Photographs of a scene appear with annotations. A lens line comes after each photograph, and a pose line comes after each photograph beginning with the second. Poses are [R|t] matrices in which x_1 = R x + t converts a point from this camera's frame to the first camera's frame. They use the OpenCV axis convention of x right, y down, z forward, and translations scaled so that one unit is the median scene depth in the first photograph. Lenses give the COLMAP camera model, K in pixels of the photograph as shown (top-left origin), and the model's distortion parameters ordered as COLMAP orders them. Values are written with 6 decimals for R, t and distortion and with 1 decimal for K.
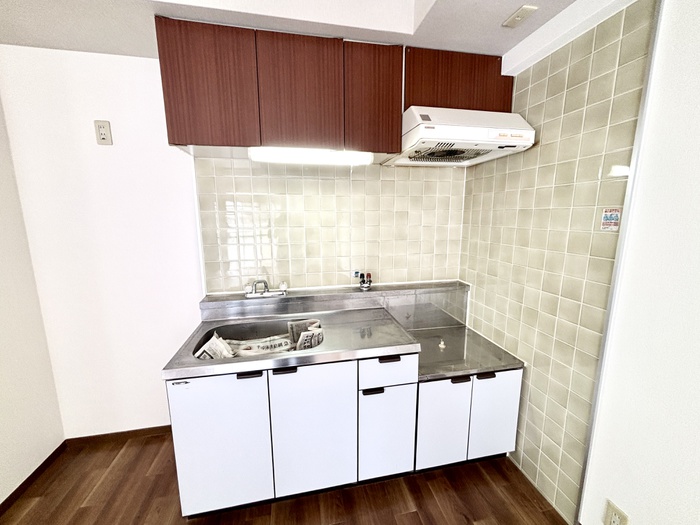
lens RADIAL K [[283.3, 0, 349.2], [0, 283.3, 265.8], [0, 0, 1]] dist [0.003452, 0.000871]
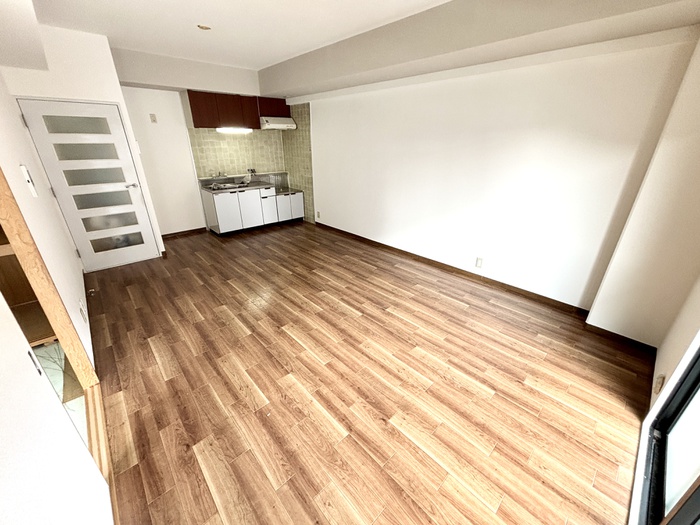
lens RADIAL K [[283.3, 0, 351.5], [0, 283.3, 260.1], [0, 0, 1]] dist [0.003452, 0.000871]
pose [[0.851413, -0.198865, 0.485333, -0.844065], [0.079826, 0.963685, 0.254832, 0.328311], [-0.518386, -0.178225, 0.836368, -2.657222]]
